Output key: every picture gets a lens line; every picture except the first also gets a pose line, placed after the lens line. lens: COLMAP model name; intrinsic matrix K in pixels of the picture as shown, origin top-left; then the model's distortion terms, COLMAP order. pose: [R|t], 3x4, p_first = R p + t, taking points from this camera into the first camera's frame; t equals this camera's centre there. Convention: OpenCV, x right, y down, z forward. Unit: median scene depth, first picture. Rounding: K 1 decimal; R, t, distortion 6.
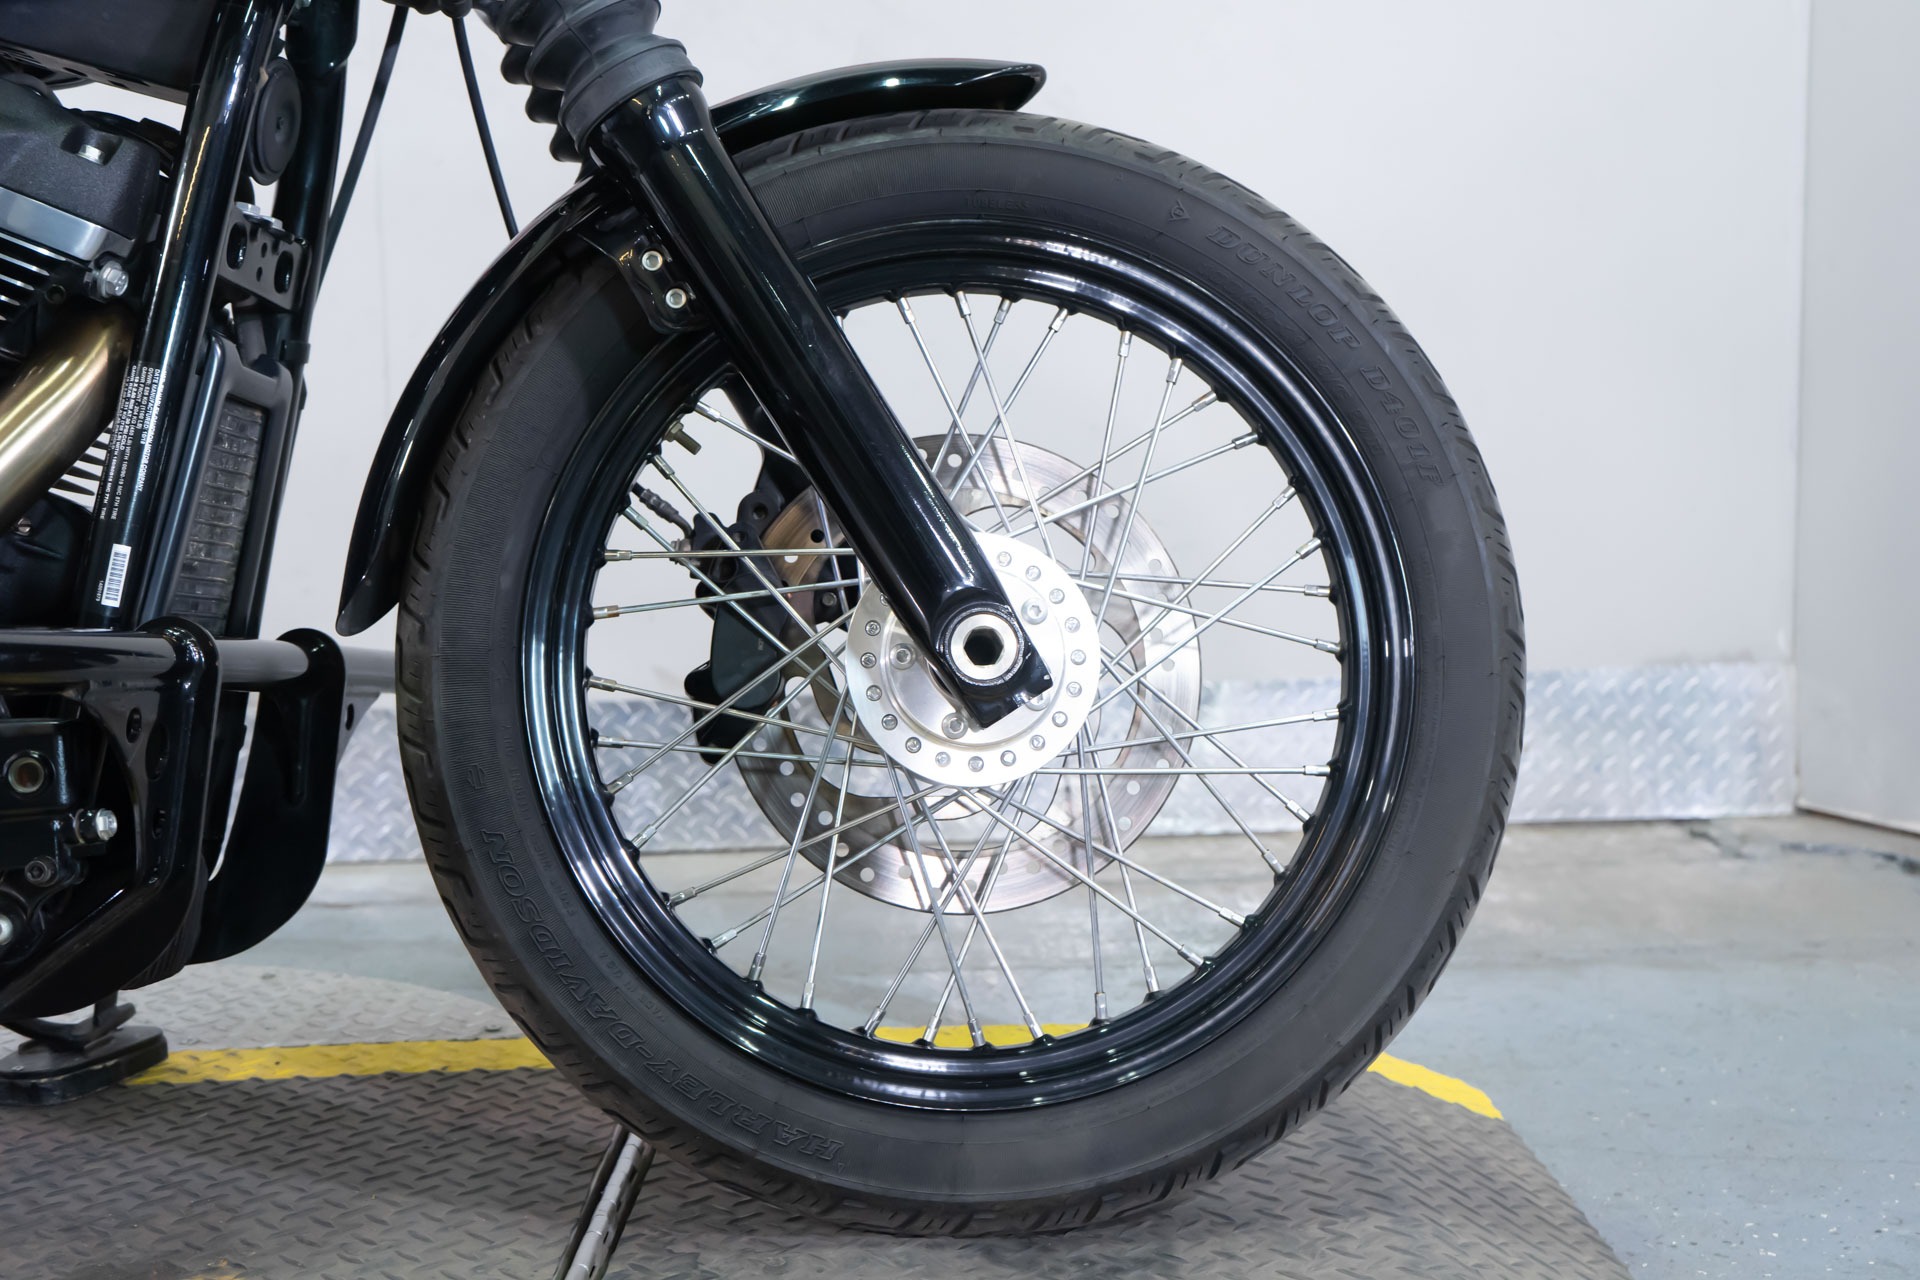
lens RADIAL K [[2153.1, 0, 960.0], [0, 2153.1, 640.0], [0, 0, 1]] dist [0.012704, 0.000666]
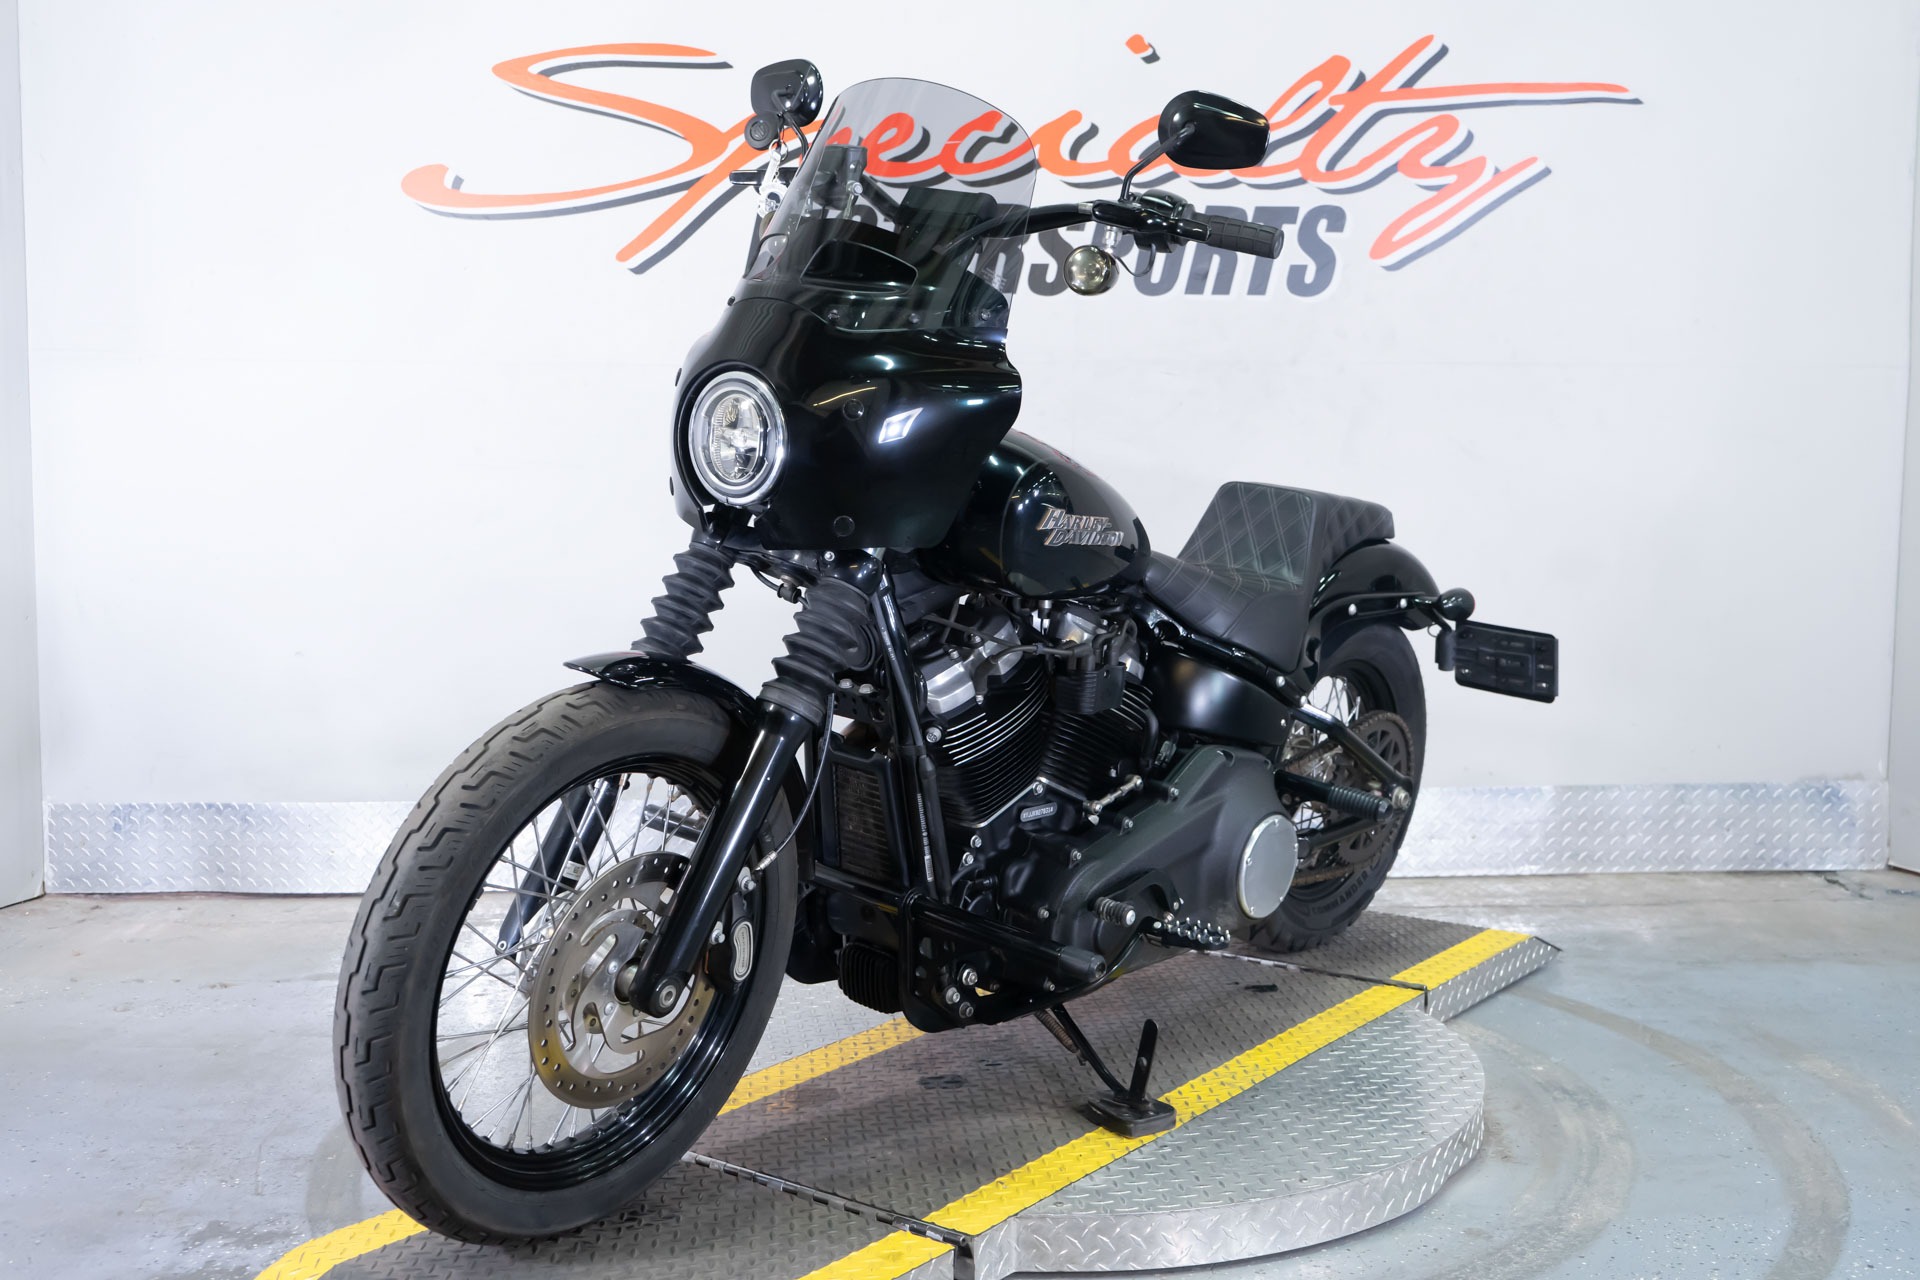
lens RADIAL K [[1915.1, 0, 960.6], [0, 1915.1, 639.8], [0, 0, 1]] dist [0.002431, 0.019775]
pose [[0.999815, 0.016877, -0.009240, -0.339733], [-0.016842, 0.999851, 0.003827, -0.096119], [0.009303, -0.003670, 0.999950, -0.529928]]
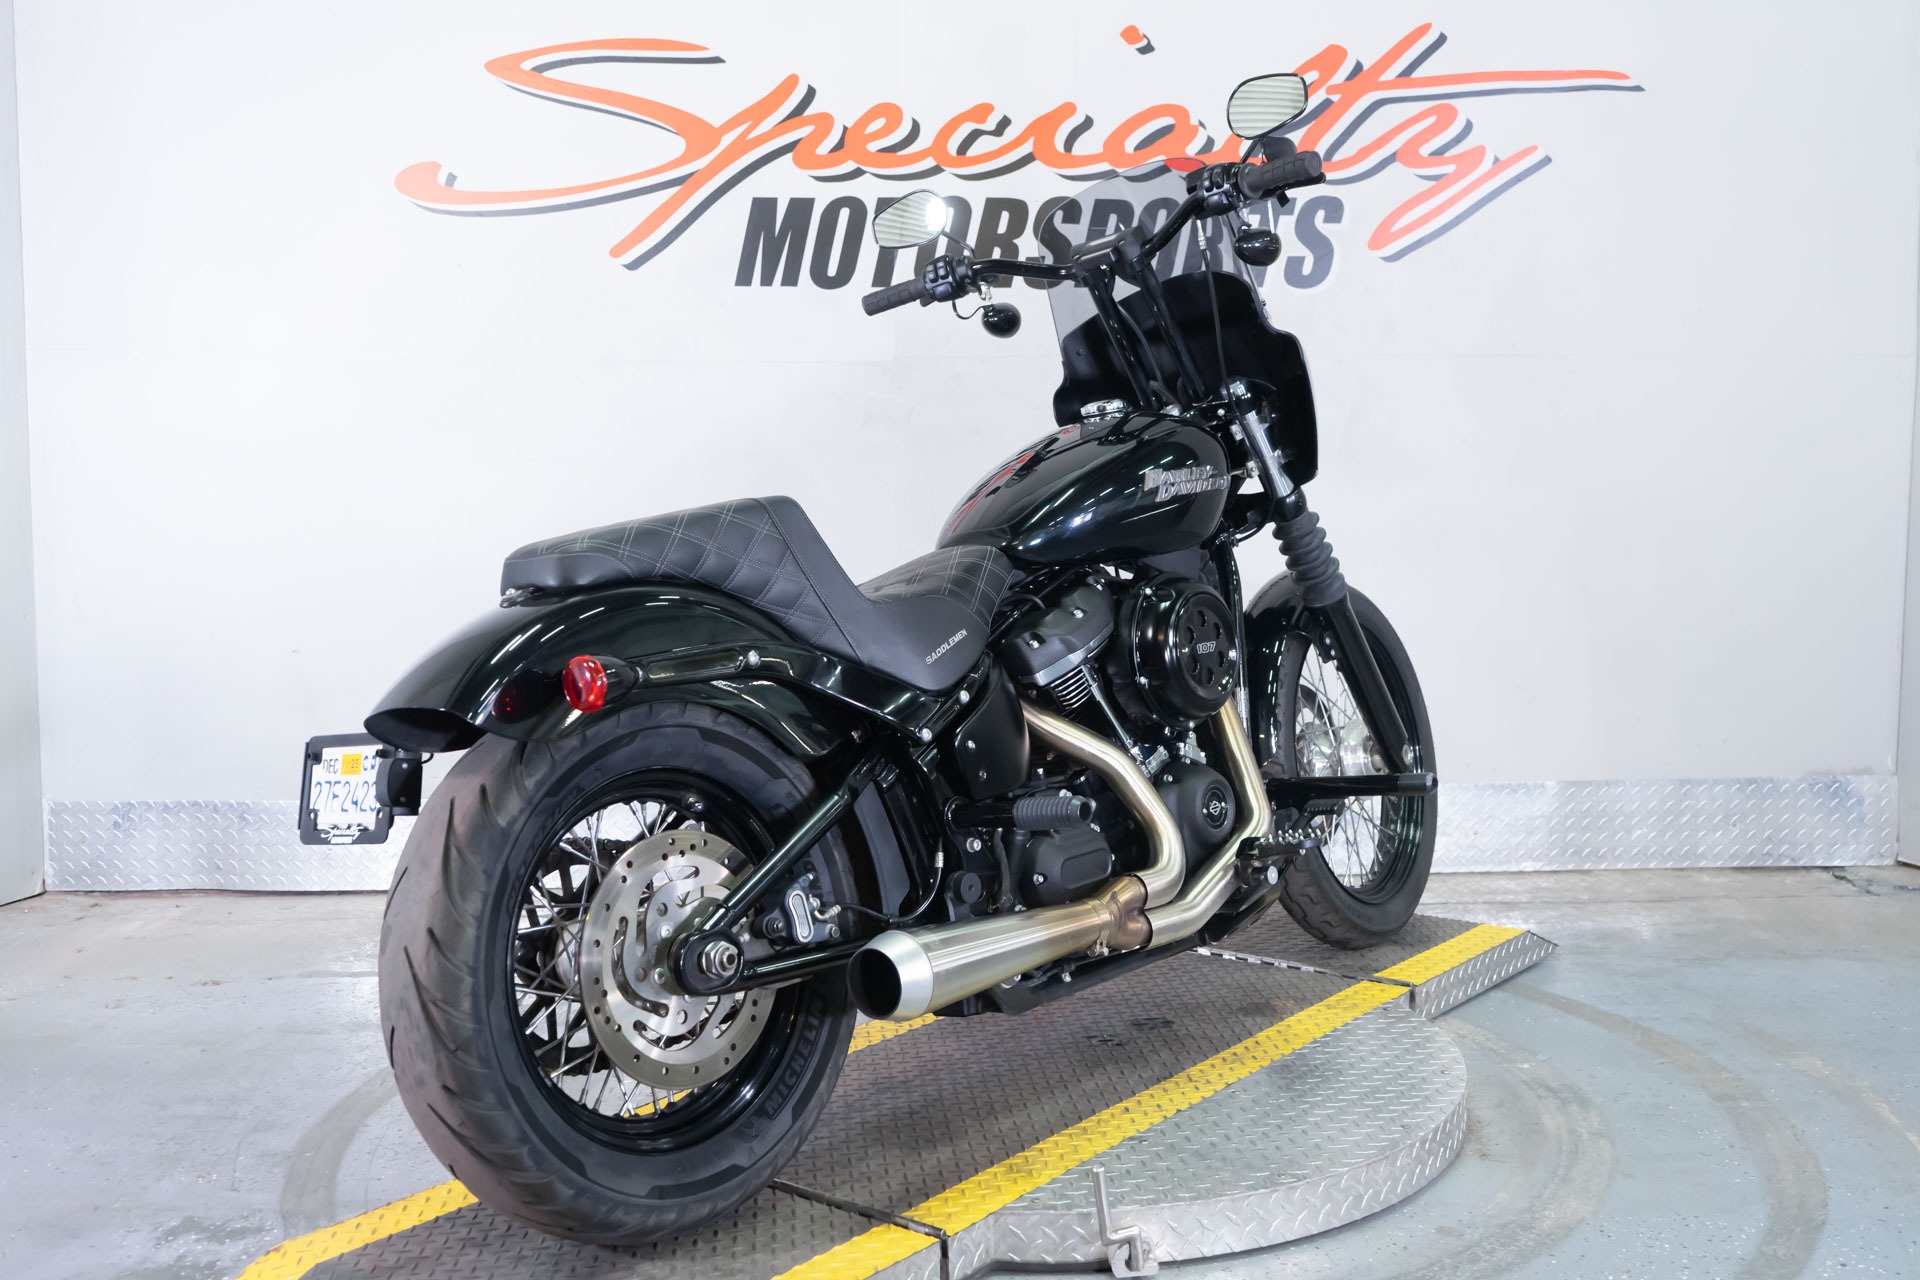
lens RADIAL K [[1929.0, 0, 960.0], [0, 1929.0, 640.0], [0, 0, 1]] dist [0.008142, -0.002931]
pose [[0.999554, 0.013773, -0.026480, -0.310662], [-0.013610, 0.999888, 0.006303, -0.096469], [0.026564, -0.005940, 0.999629, -0.533196]]
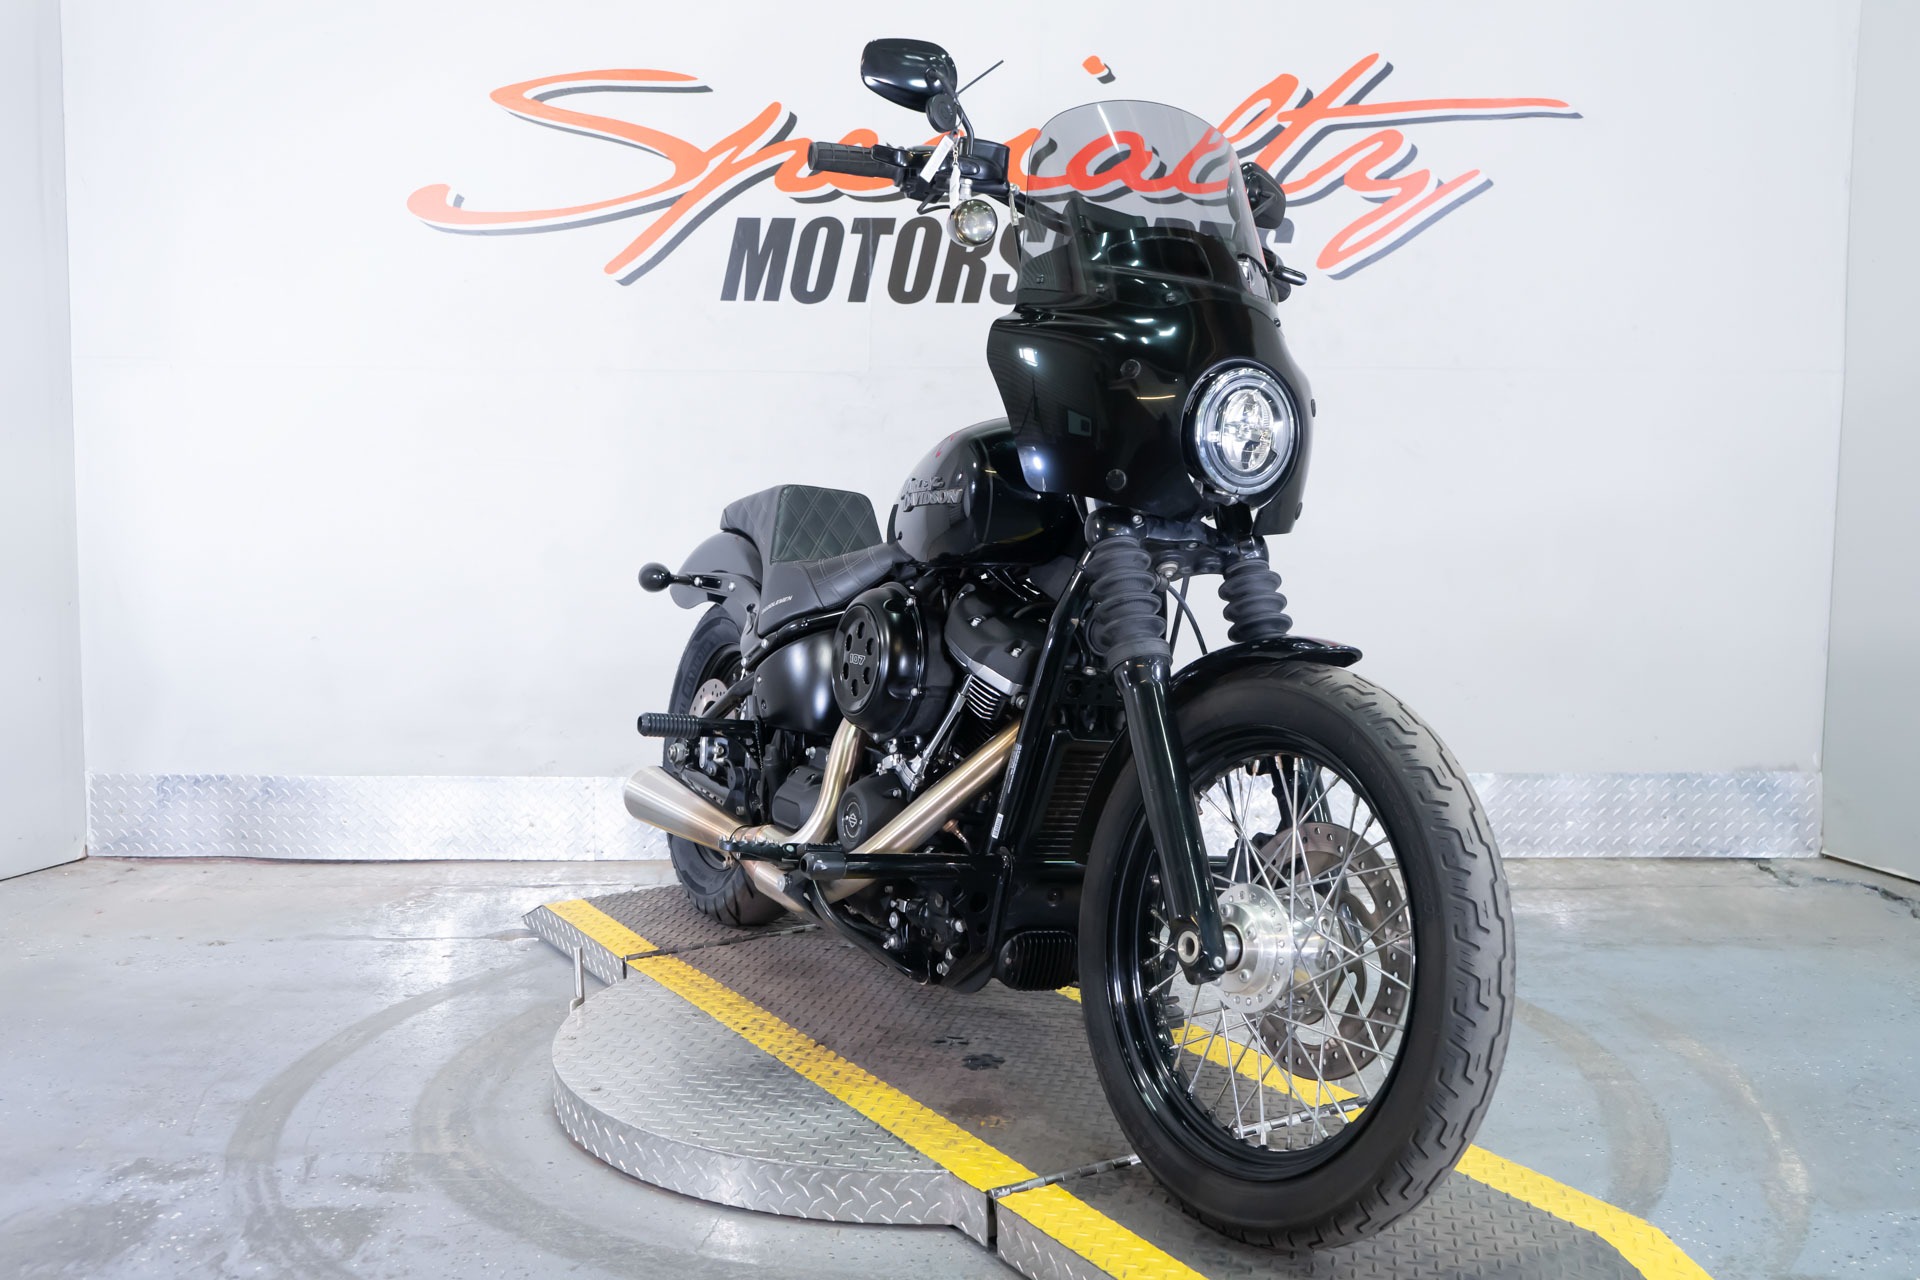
lens RADIAL K [[1812.1, 0, 960.0], [0, 1812.1, 640.0], [0, 0, 1]] dist [-0.004359, 0.015028]
pose [[0.997589, 0.024219, -0.065028, -0.225533], [-0.023542, 0.999661, 0.011155, -0.099131], [0.065276, -0.009597, 0.997821, -0.529252]]
